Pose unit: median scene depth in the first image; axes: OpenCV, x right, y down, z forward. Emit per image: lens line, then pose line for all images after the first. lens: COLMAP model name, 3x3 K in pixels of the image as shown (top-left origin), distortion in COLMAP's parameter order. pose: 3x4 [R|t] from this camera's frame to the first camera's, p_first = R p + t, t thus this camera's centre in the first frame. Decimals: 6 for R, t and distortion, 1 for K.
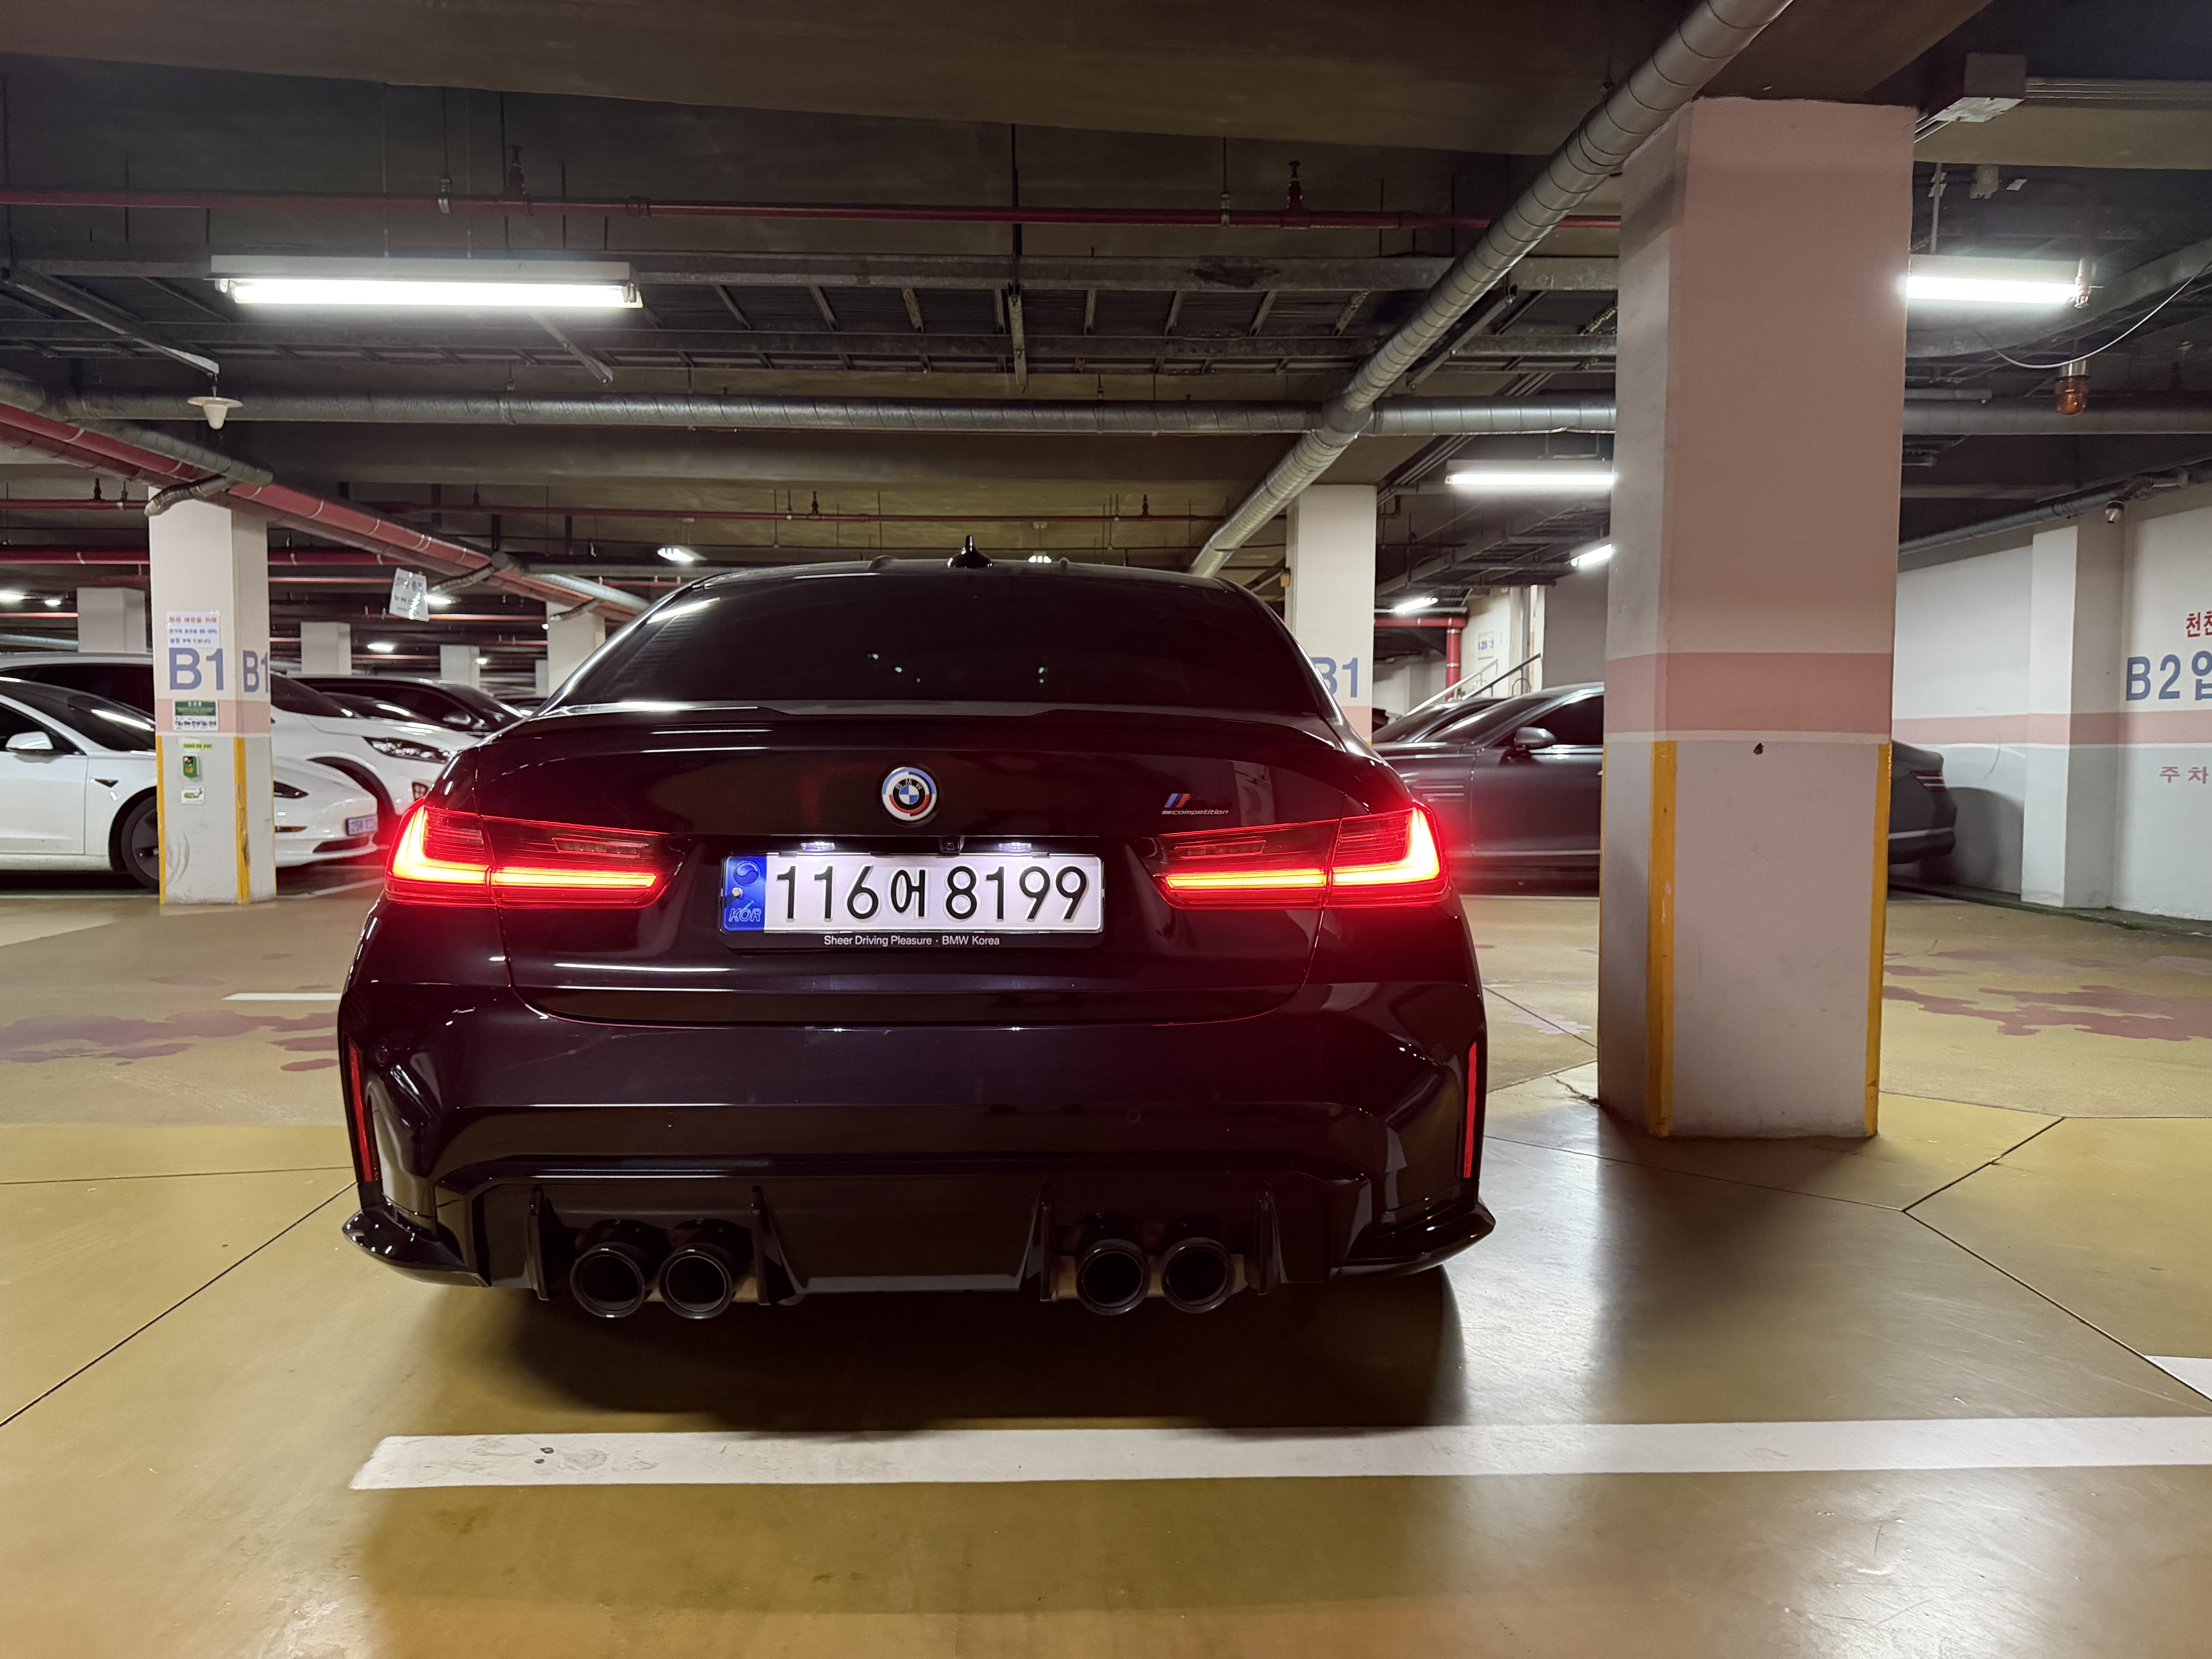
lens RADIAL K [[1599.8, 0, 1106.0], [0, 1599.8, 829.5], [0, 0, 1]] dist [0.061399, -0.095433]
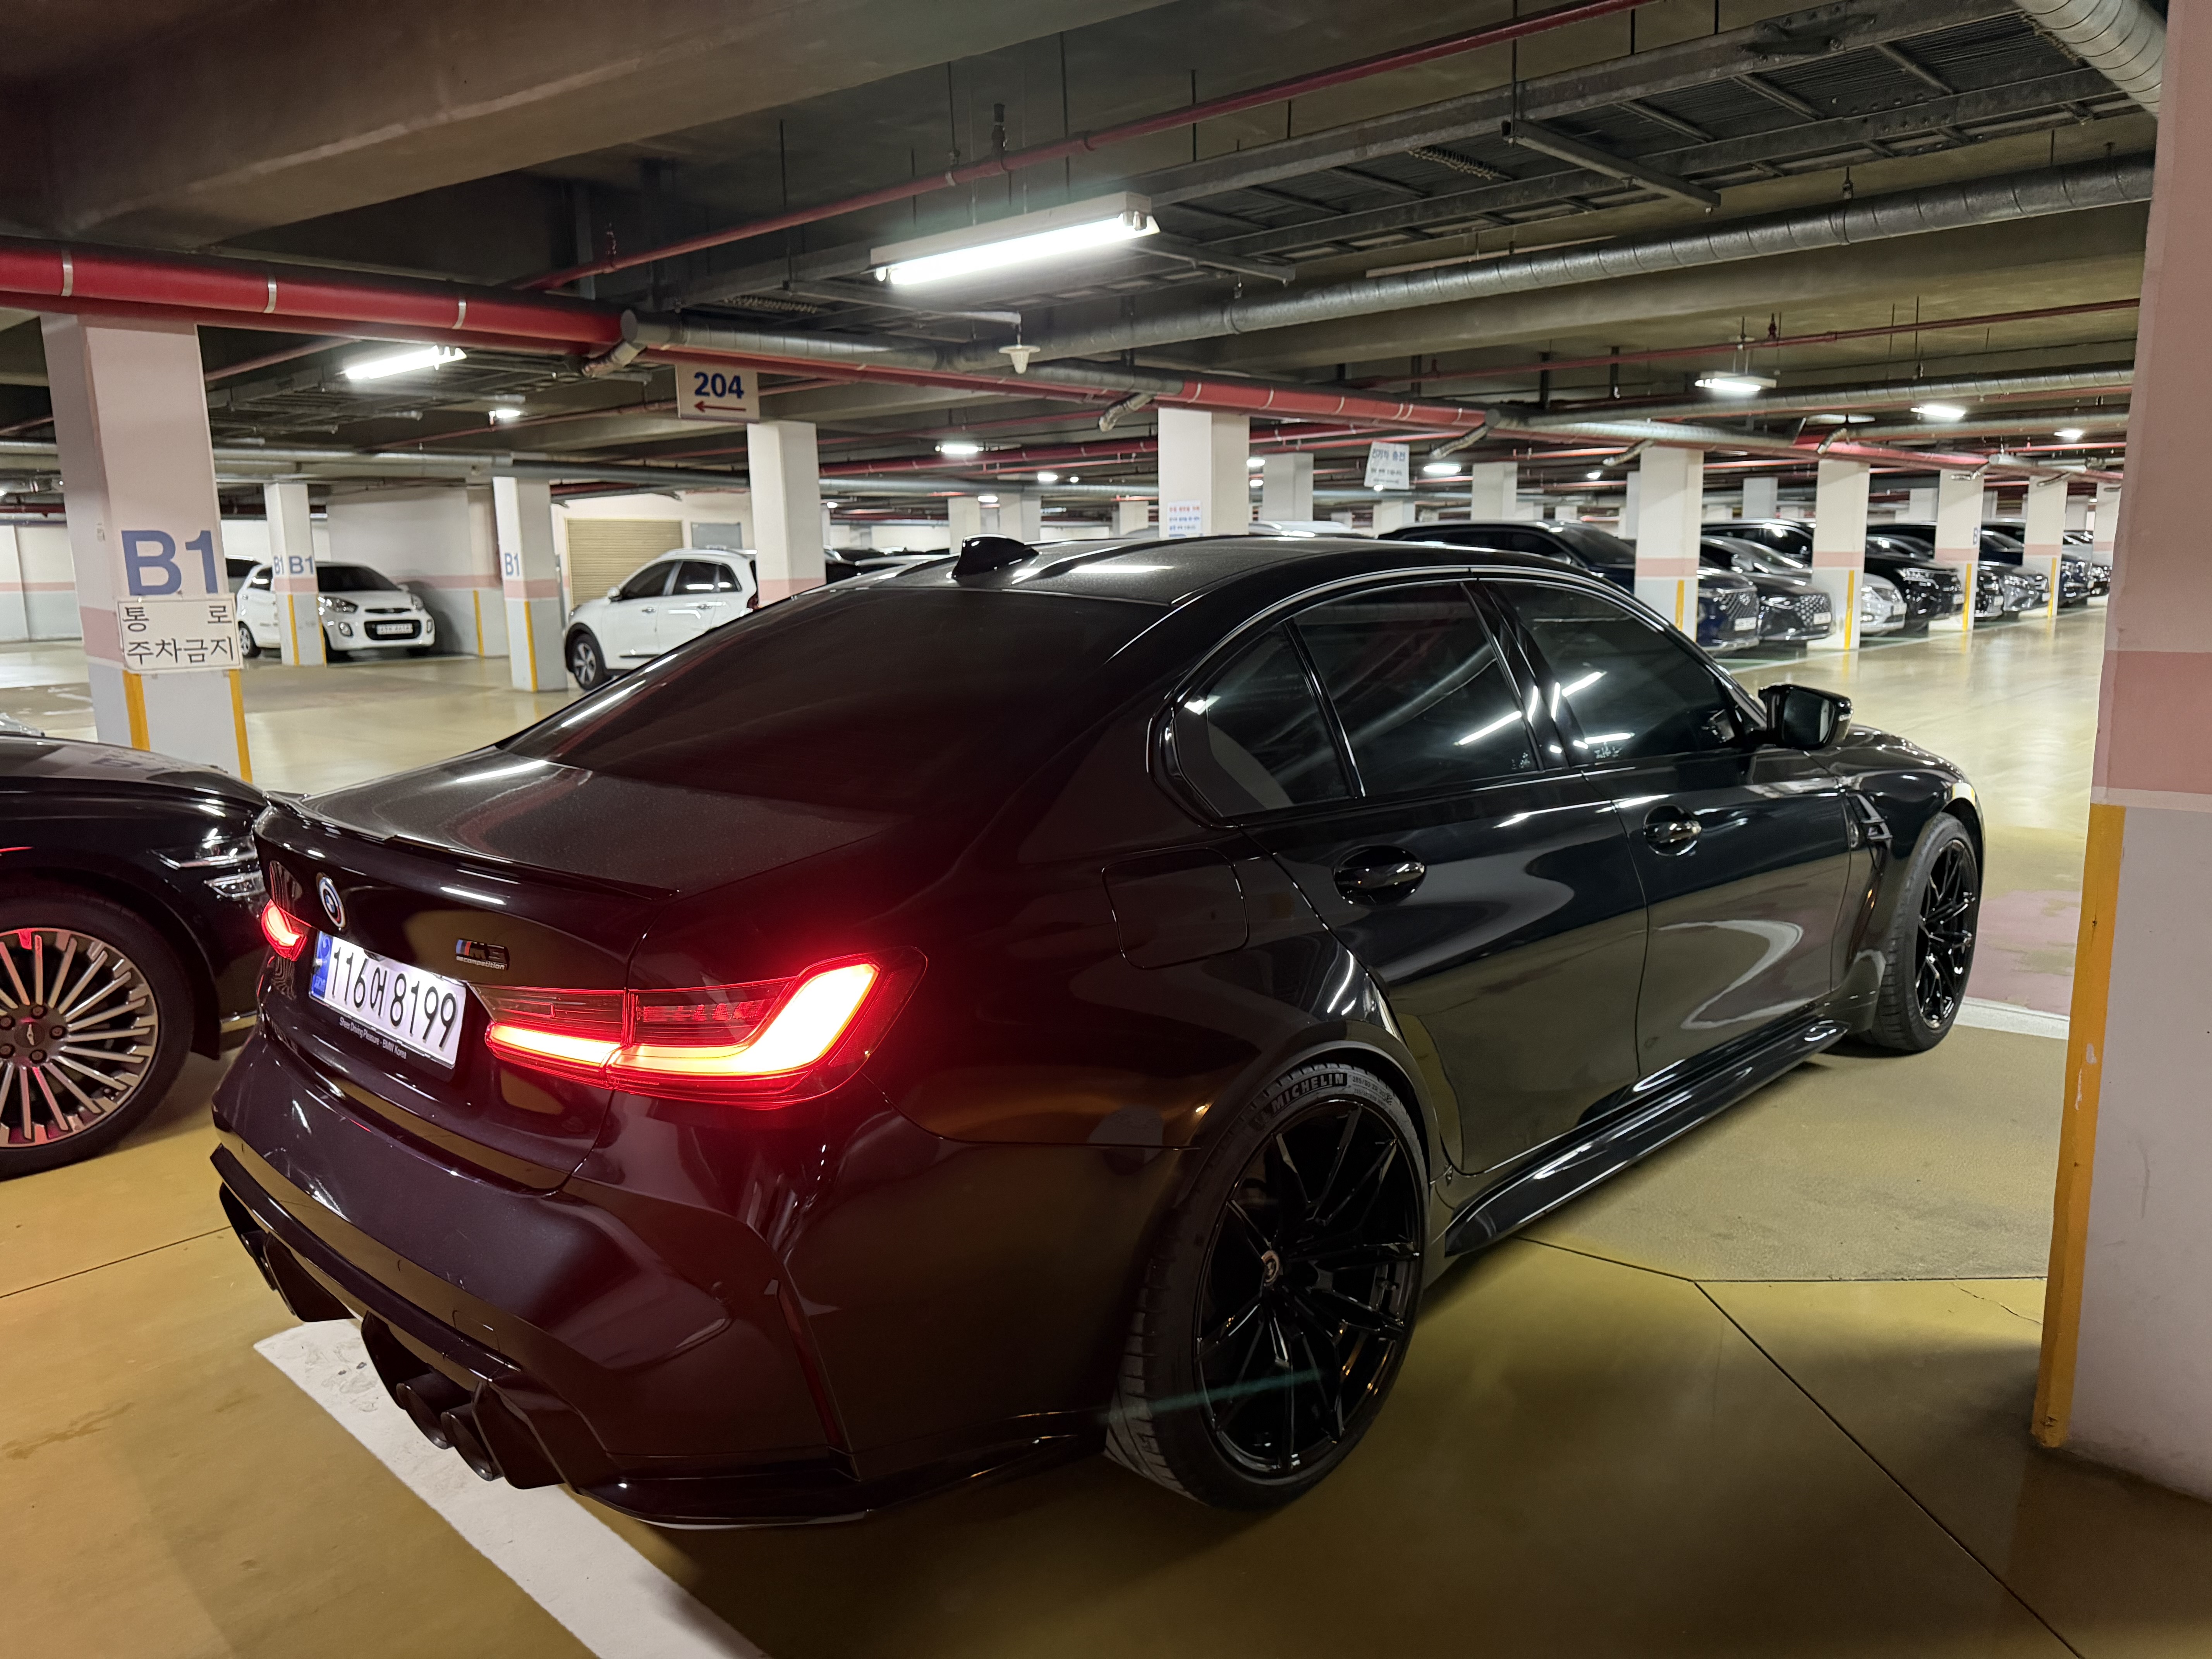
lens RADIAL K [[1599.8, 0, 1106.0], [0, 1599.8, 829.5], [0, 0, 1]] dist [0.061399, -0.095433]
pose [[0.688198, 0.109215, -0.717256, 0.431858], [-0.017724, 0.990841, 0.133868, -0.097671], [0.725307, -0.079415, 0.683830, 0.288988]]
